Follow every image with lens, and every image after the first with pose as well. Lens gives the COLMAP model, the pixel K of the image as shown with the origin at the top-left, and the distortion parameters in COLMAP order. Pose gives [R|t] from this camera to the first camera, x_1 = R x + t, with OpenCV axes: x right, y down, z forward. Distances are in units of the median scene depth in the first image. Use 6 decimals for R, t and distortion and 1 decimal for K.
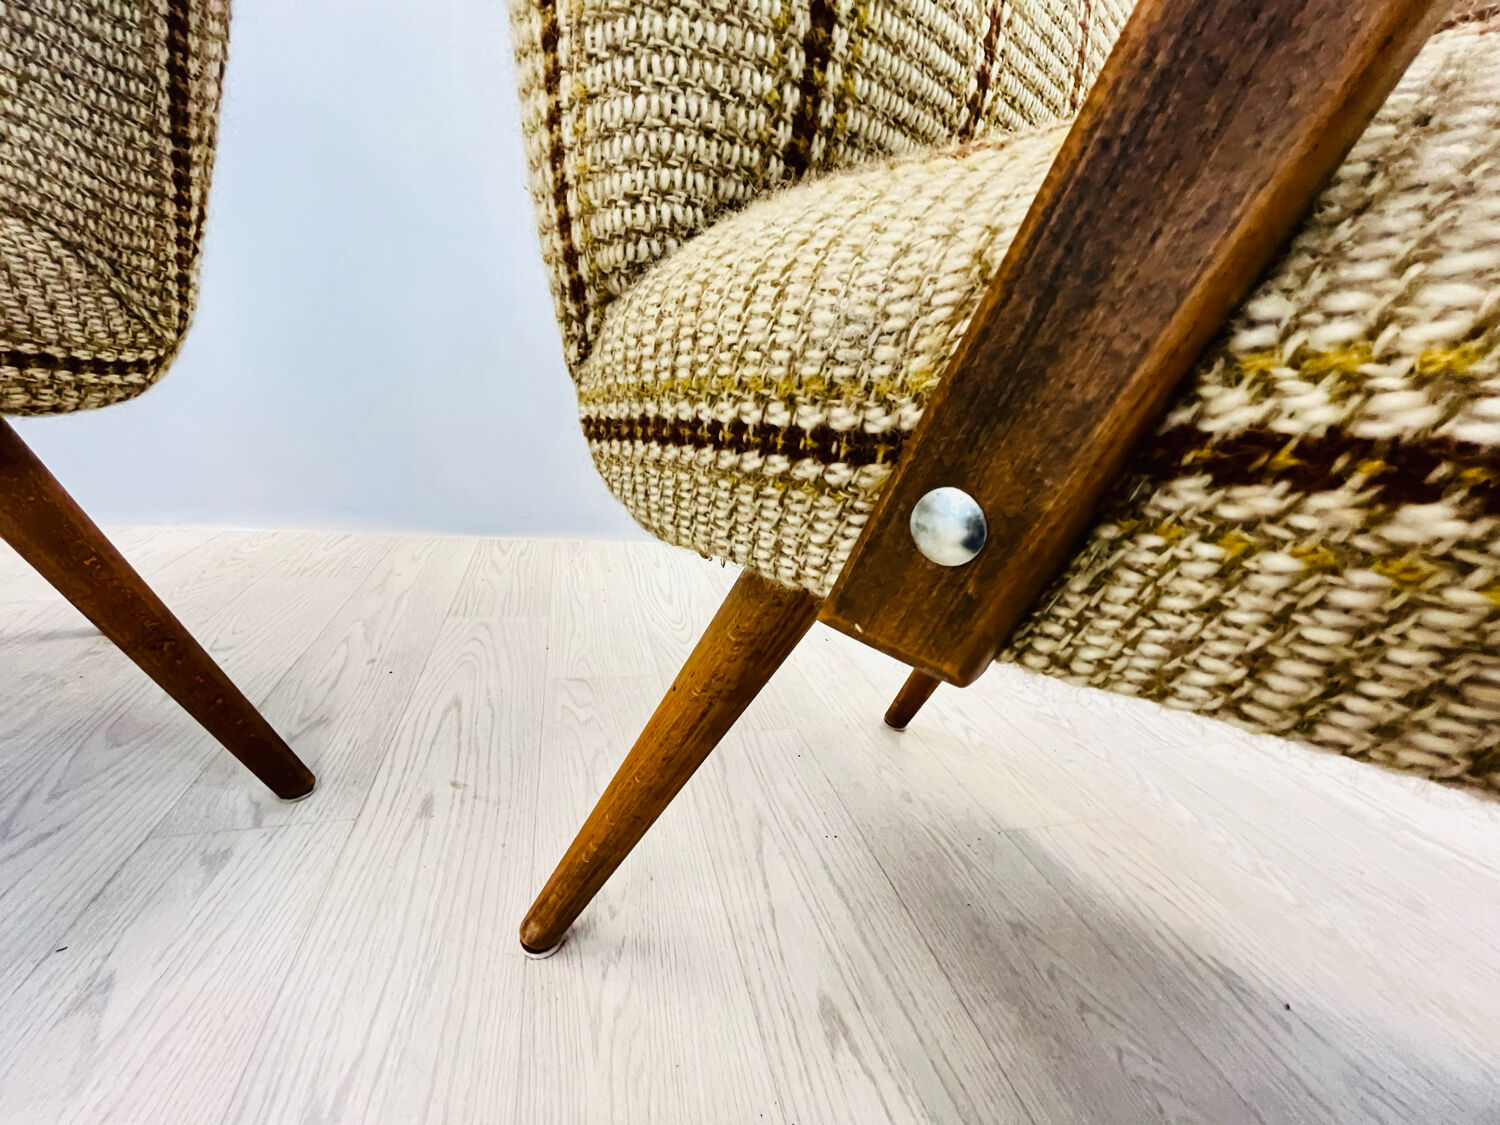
lens RADIAL K [[616.7, 0, 748.7], [0, 616.7, 570.3], [0, 0, 1]] dist [-0.001610, 0.000014]
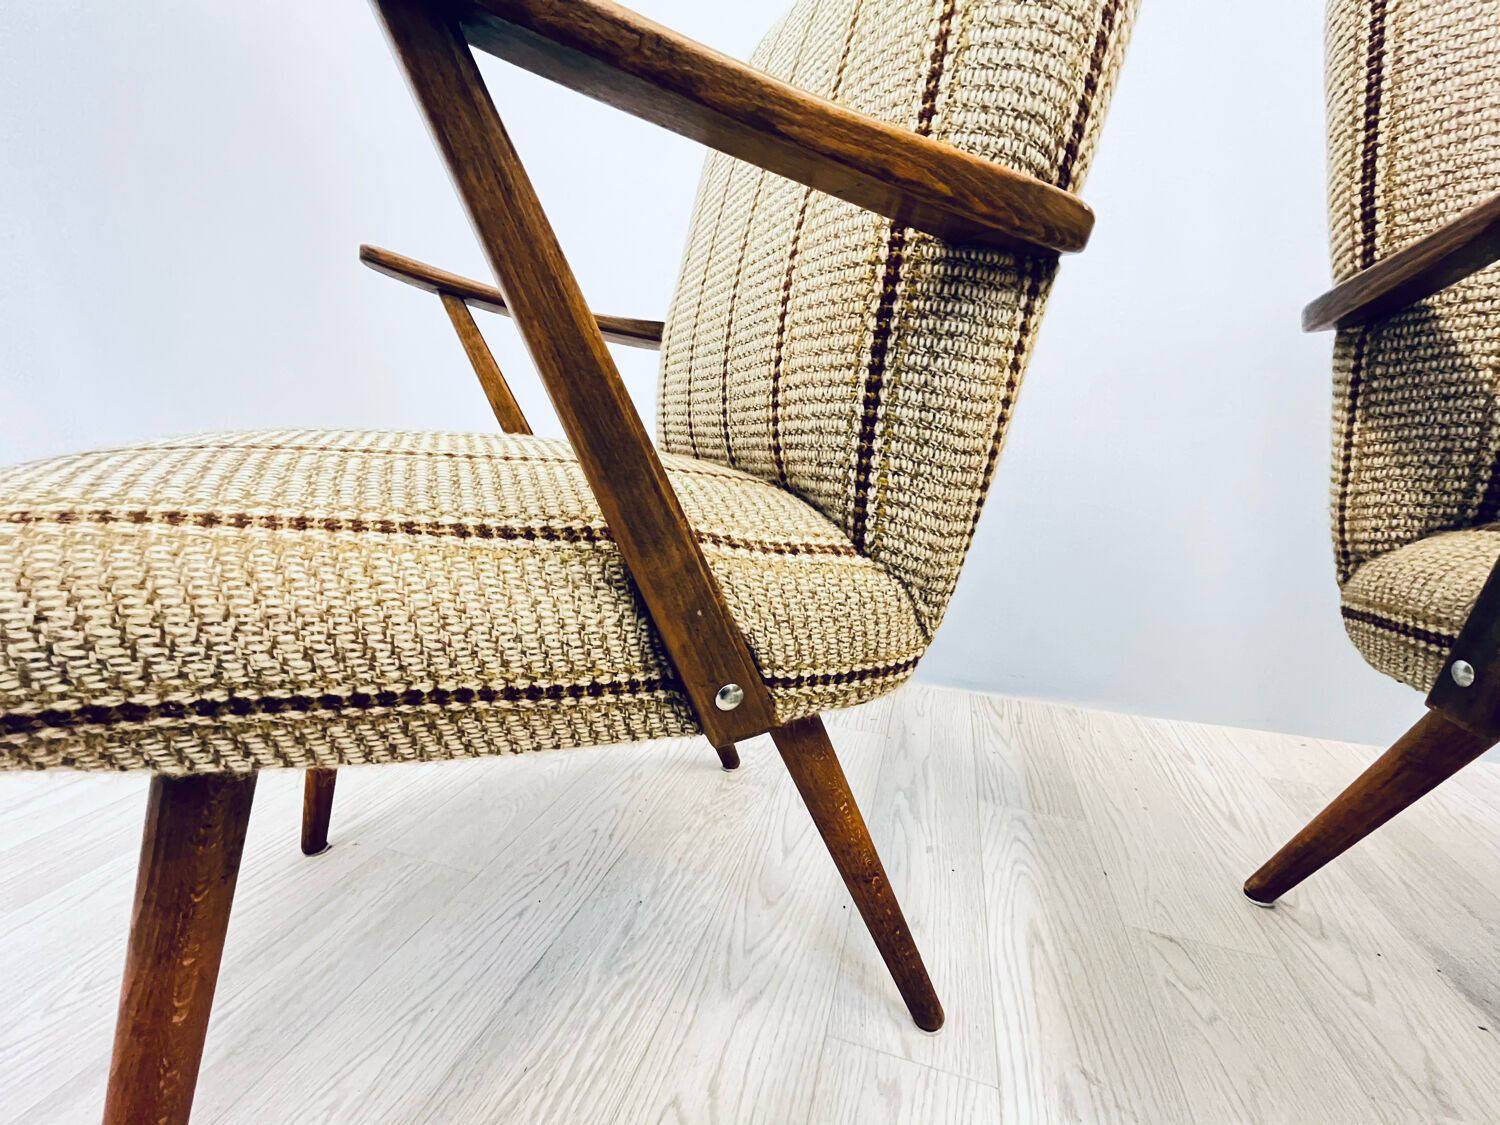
lens RADIAL K [[616.7, 0, 745.8], [0, 616.7, 562.1], [0, 0, 1]] dist [-0.001610, 0.000014]
pose [[0.435484, 0.083130, -0.896350, 0.950043], [-0.249109, 0.967971, -0.031255, 0.241078], [0.865043, 0.236900, 0.442244, -2.287617]]
